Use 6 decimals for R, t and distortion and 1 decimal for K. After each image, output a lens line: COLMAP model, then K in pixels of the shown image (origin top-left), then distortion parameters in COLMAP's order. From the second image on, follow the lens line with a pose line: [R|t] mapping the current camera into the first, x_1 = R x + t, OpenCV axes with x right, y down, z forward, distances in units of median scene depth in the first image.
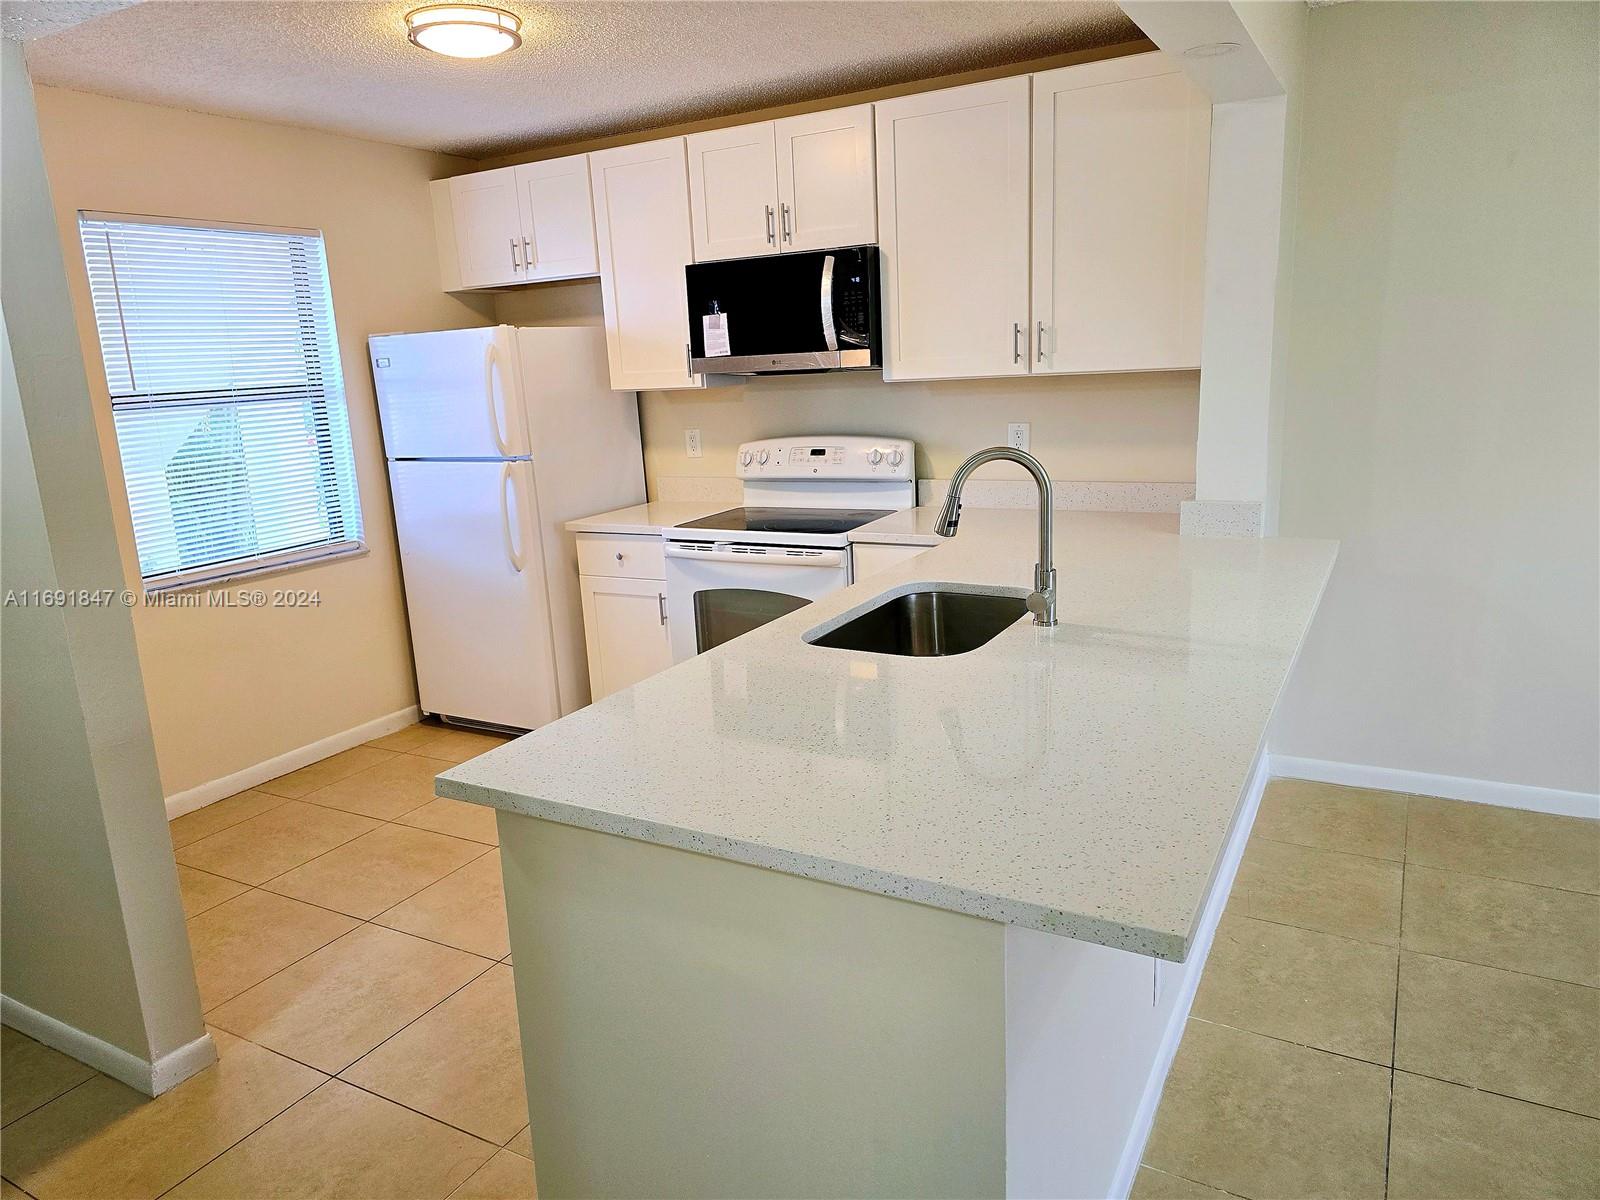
lens RADIAL K [[1078.9, 0, 800.0], [0, 1078.9, 600.0], [0, 0, 1]] dist [0.060191, -0.057417]
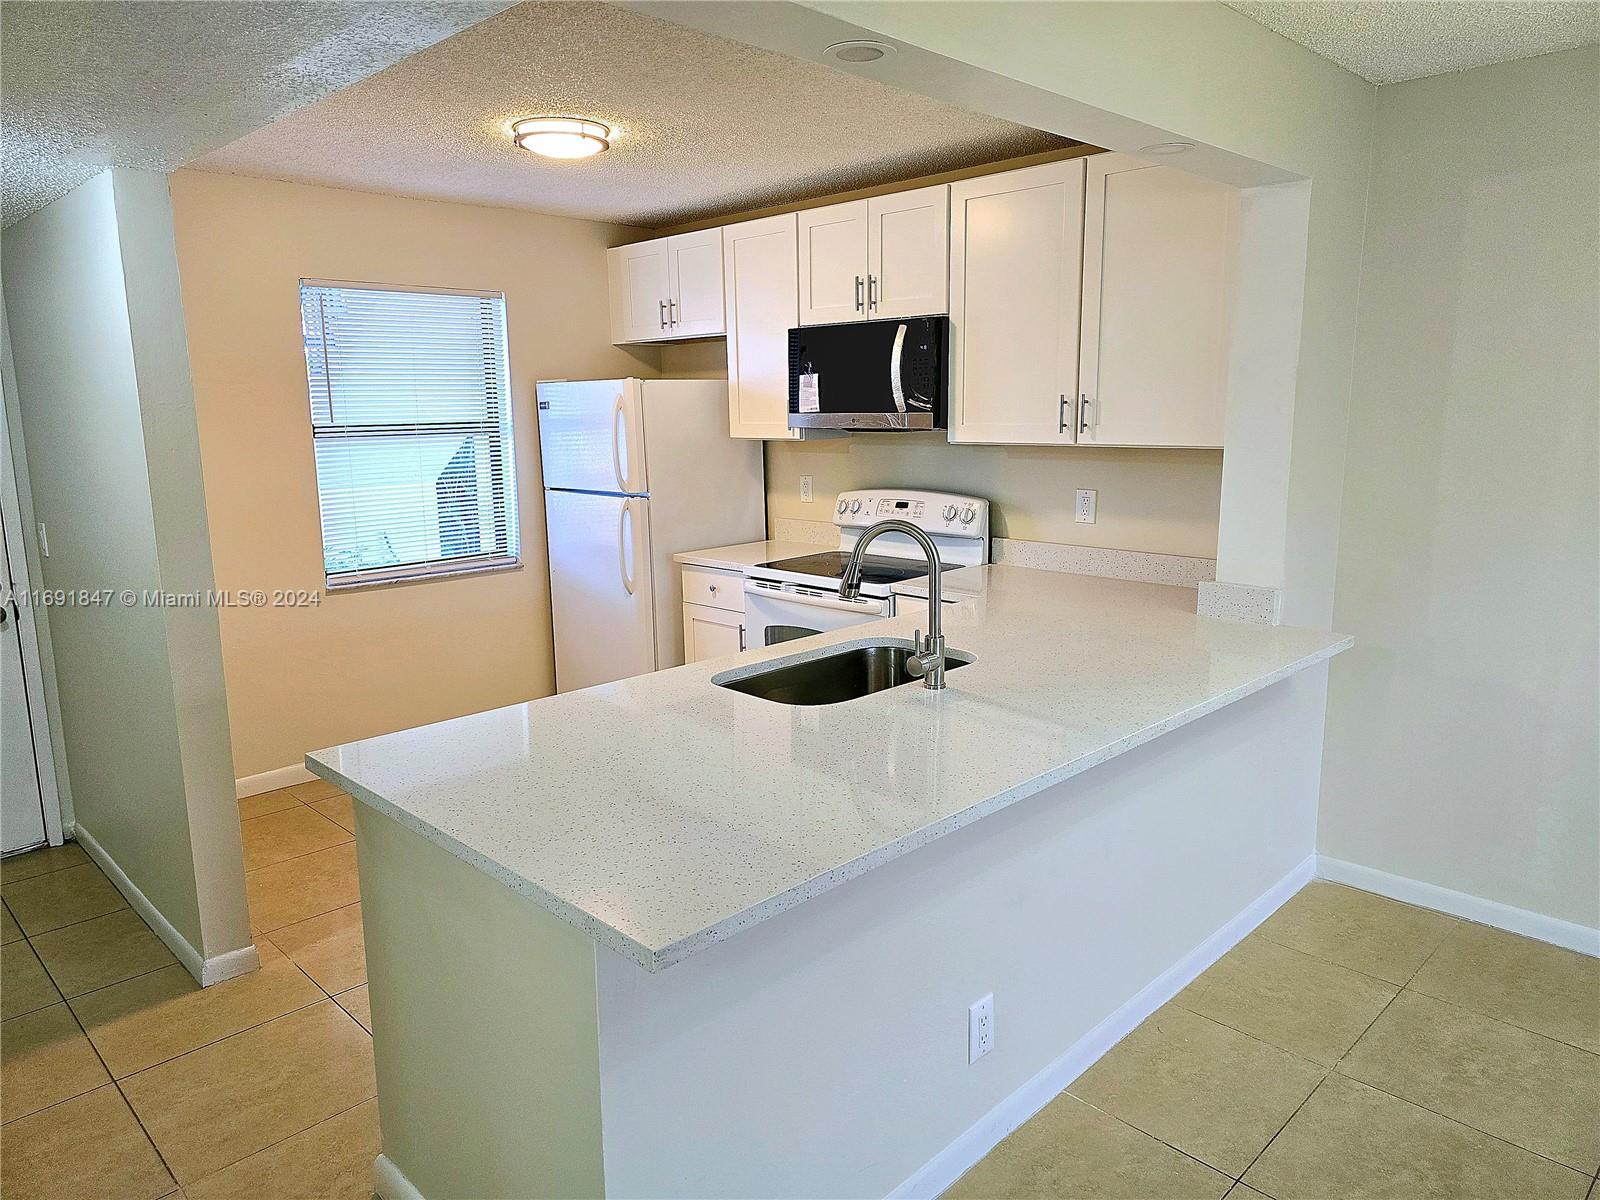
lens RADIAL K [[1072.7, 0, 799.9], [0, 1072.7, 595.8], [0, 0, 1]] dist [0.068122, -0.060663]
pose [[0.962133, 0.084315, -0.259213, 0.211427], [-0.092749, 0.995479, -0.020455, -0.019359], [0.256317, 0.043722, 0.965603, -0.033931]]
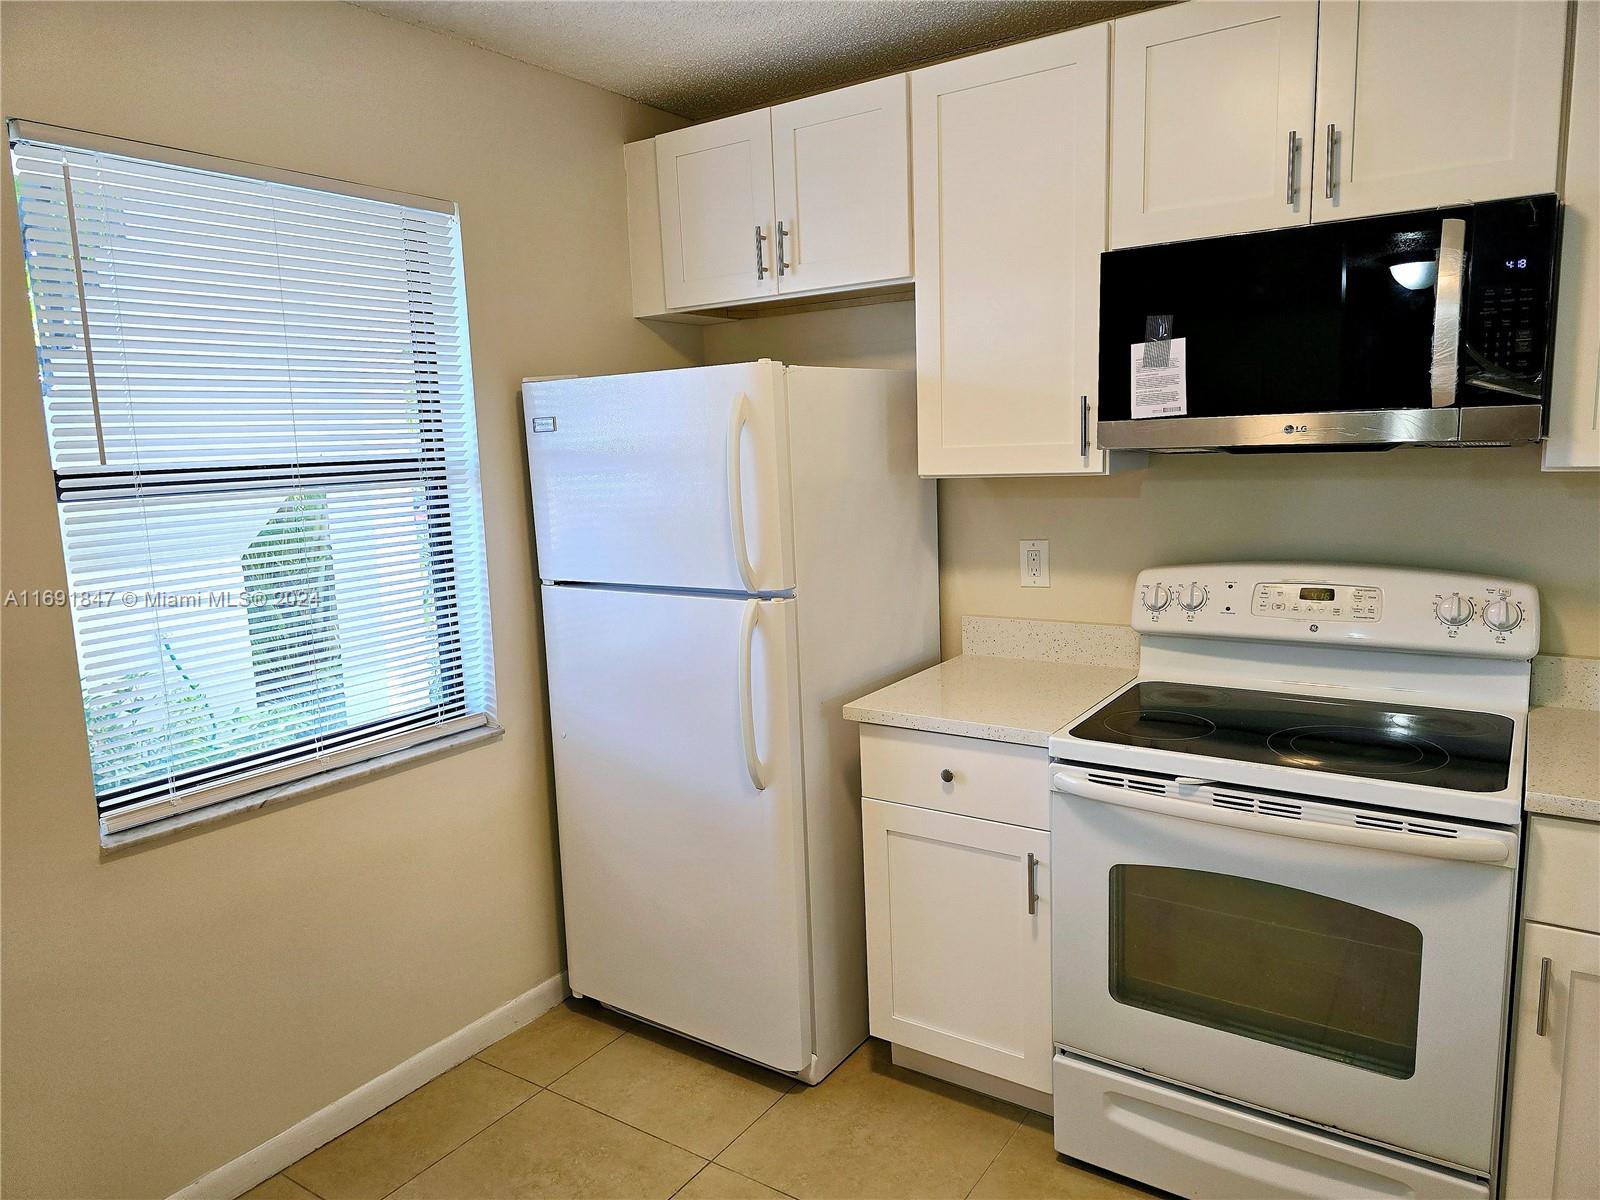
lens RADIAL K [[1078.9, 0, 800.0], [0, 1078.9, 600.0], [0, 0, 1]] dist [0.060191, -0.057417]
pose [[0.996422, 0.028327, -0.079628, -0.209248], [-0.033415, 0.997434, -0.063308, -0.095942], [0.077631, 0.065742, 0.994812, 0.460529]]
